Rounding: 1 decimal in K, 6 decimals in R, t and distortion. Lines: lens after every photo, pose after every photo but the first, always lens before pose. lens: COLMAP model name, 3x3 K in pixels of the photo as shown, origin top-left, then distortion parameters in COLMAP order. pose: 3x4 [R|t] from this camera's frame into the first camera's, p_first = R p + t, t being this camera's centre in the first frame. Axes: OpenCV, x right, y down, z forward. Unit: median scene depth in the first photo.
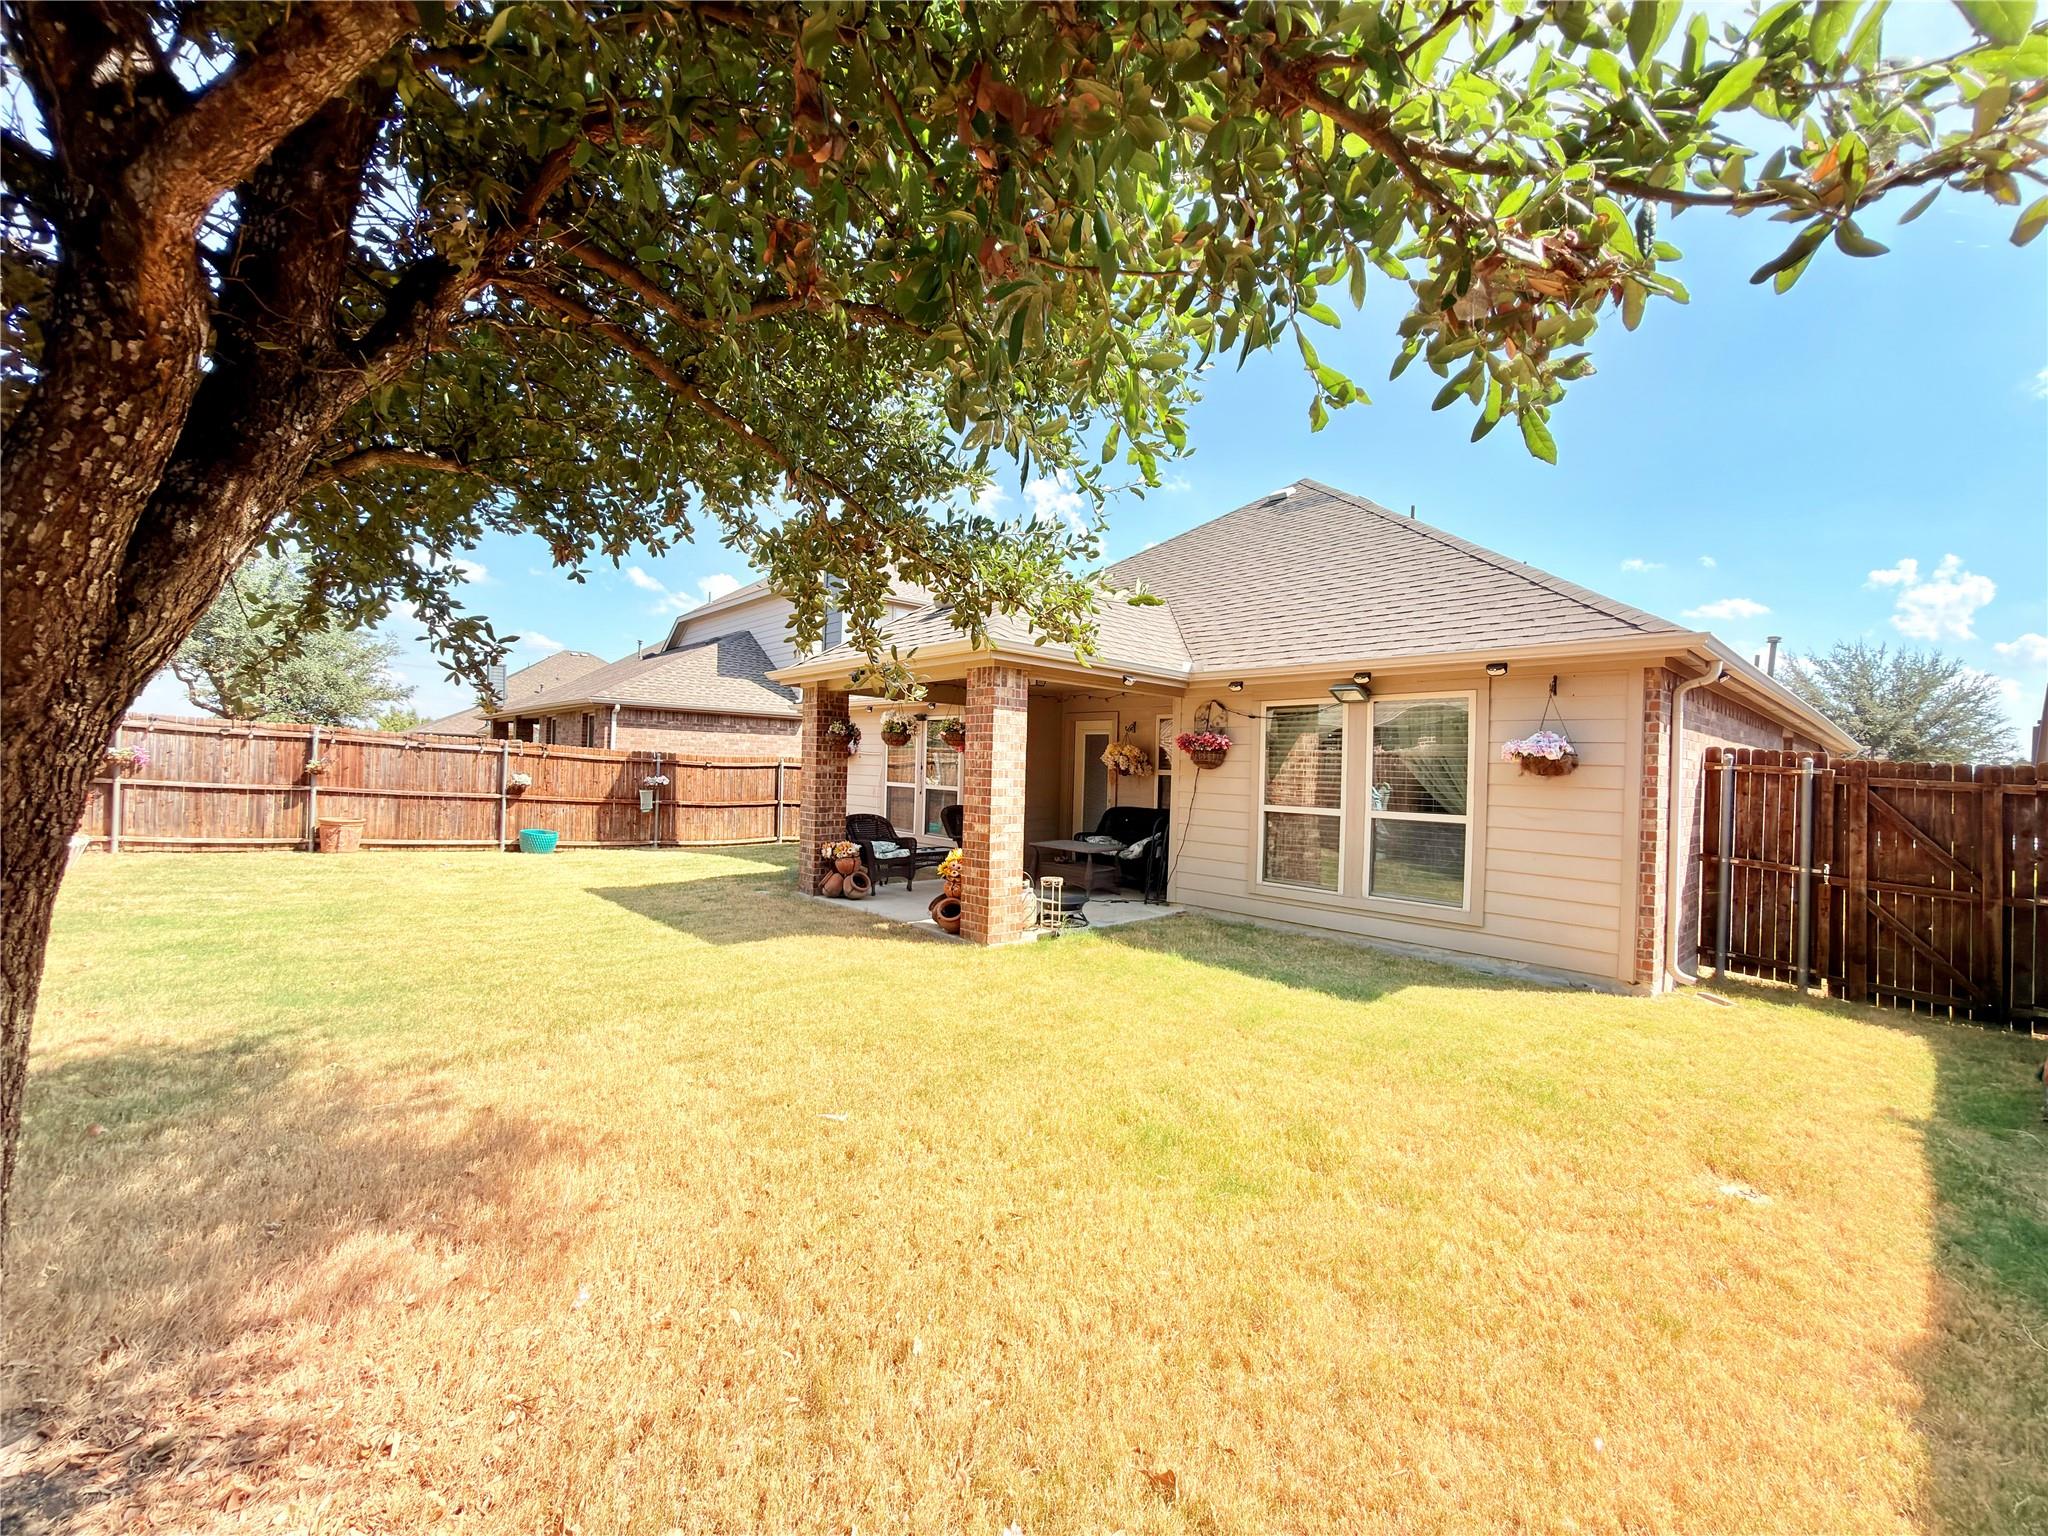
lens RADIAL K [[811.1, 0, 1022.2], [0, 811.1, 767.4], [0, 0, 1]] dist [0.000327, 0.000054]
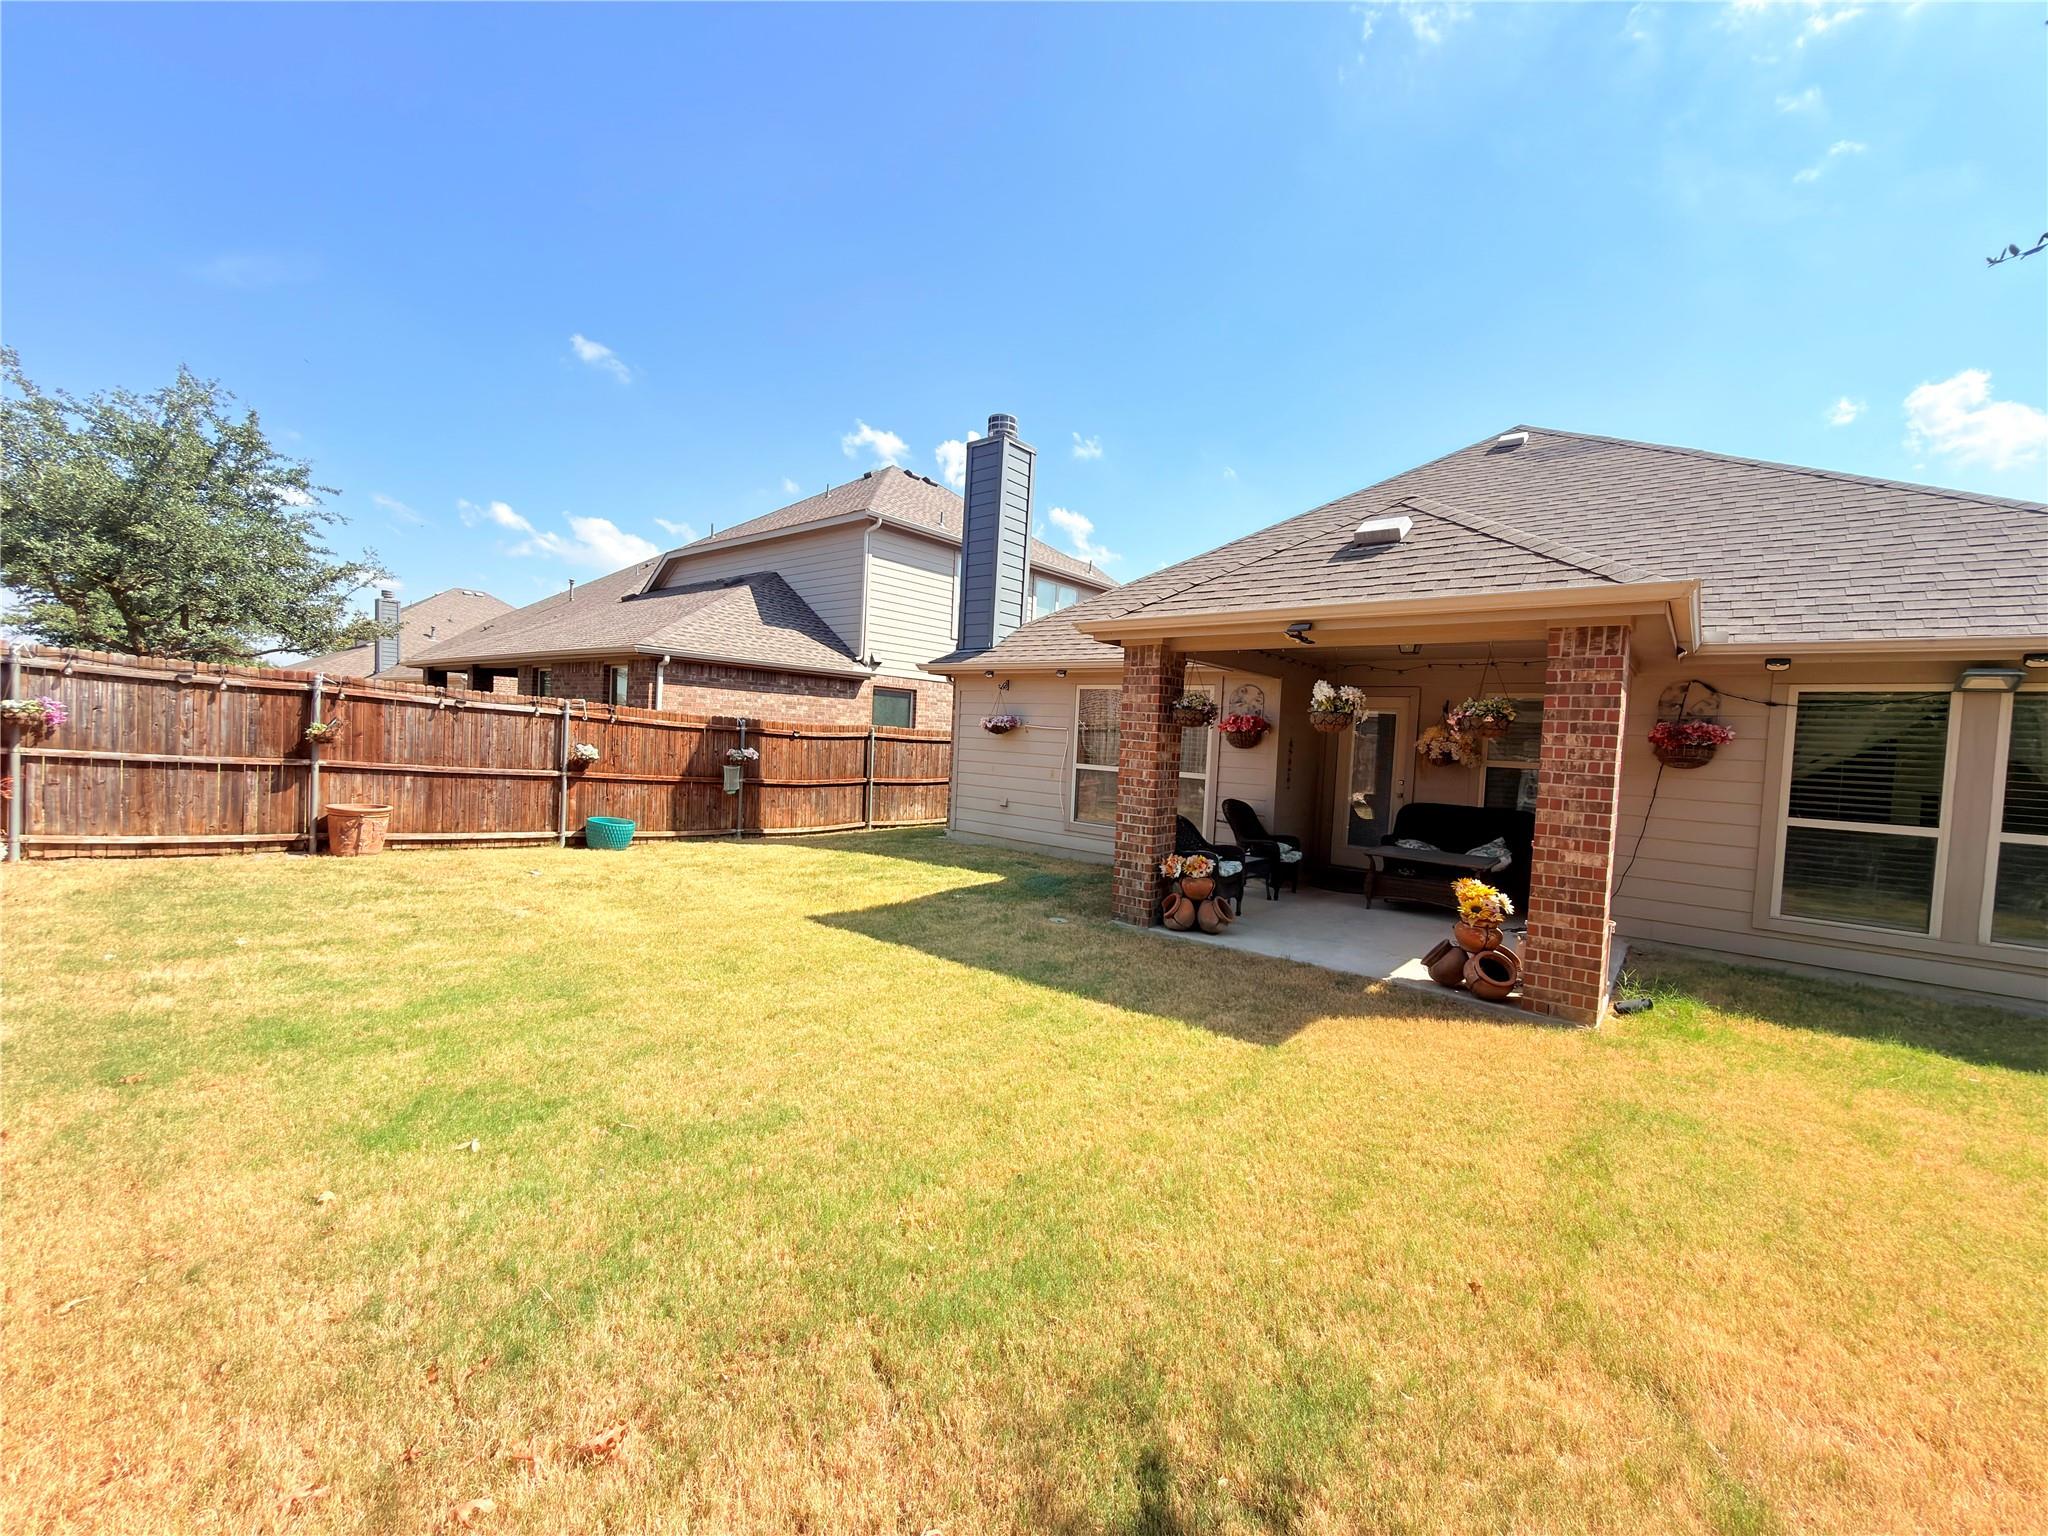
lens RADIAL K [[811.1, 0, 1021.6], [0, 811.1, 761.9], [0, 0, 1]] dist [0.000327, 0.000054]
pose [[0.990264, 0.015677, 0.138313, -0.362667], [-0.020935, 0.999109, 0.036642, -0.013601], [-0.137616, -0.039181, 0.989710, 0.219250]]
